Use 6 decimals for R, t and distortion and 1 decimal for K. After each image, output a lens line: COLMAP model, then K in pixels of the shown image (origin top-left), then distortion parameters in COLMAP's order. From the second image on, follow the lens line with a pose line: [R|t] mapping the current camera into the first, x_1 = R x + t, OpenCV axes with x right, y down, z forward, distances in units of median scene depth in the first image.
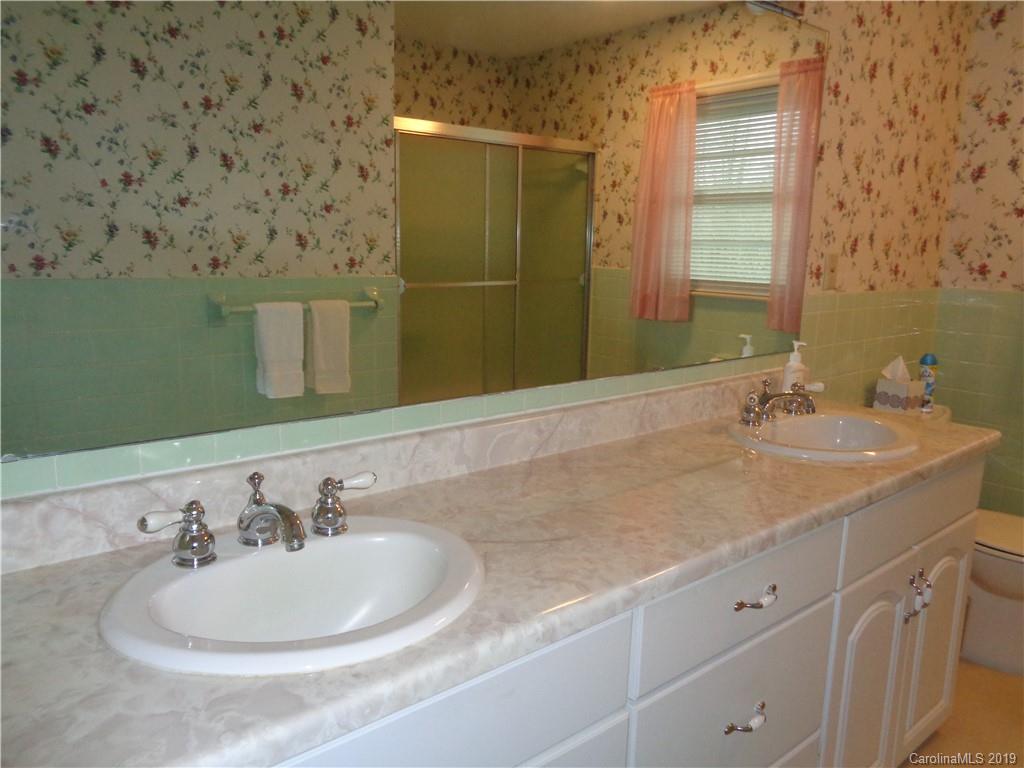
lens RADIAL K [[765.4, 0, 512.0], [0, 765.4, 384.0], [0, 0, 1]] dist [0.000143, 0.006409]
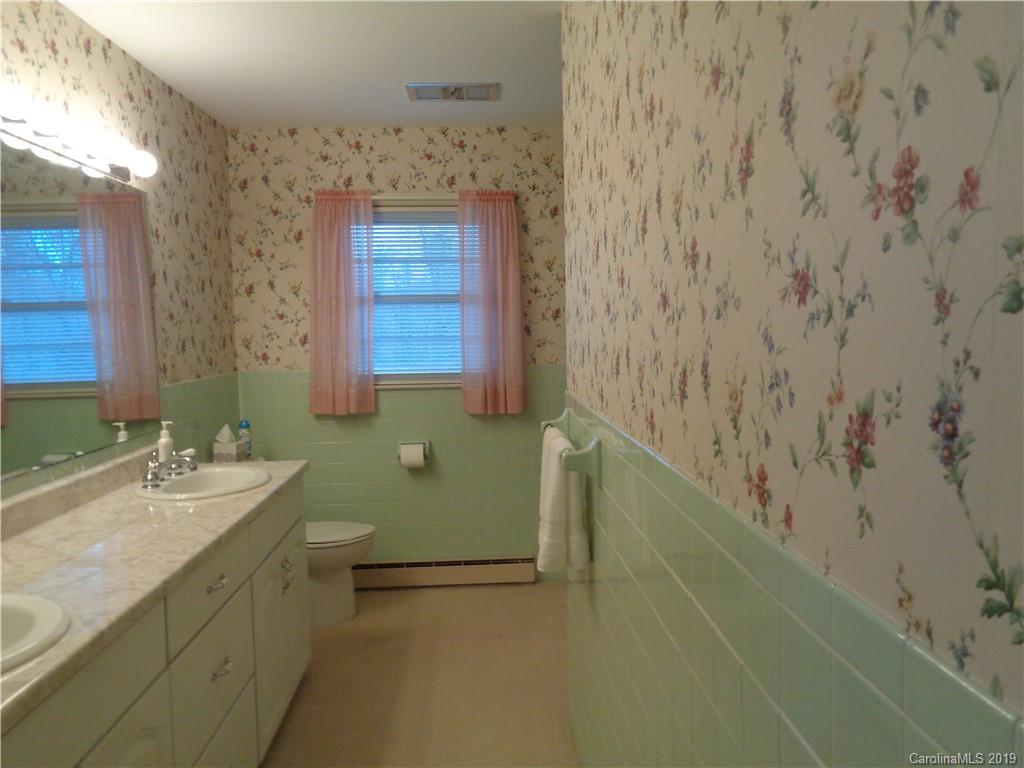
lens RADIAL K [[765.4, 0, 512.0], [0, 765.4, 384.0], [0, 0, 1]] dist [0.000143, 0.006409]
pose [[0.606812, -0.094537, 0.789203, -0.241875], [0.181272, 0.983196, -0.021603, 0.013990], [-0.773899, 0.156170, 0.613752, -0.224651]]
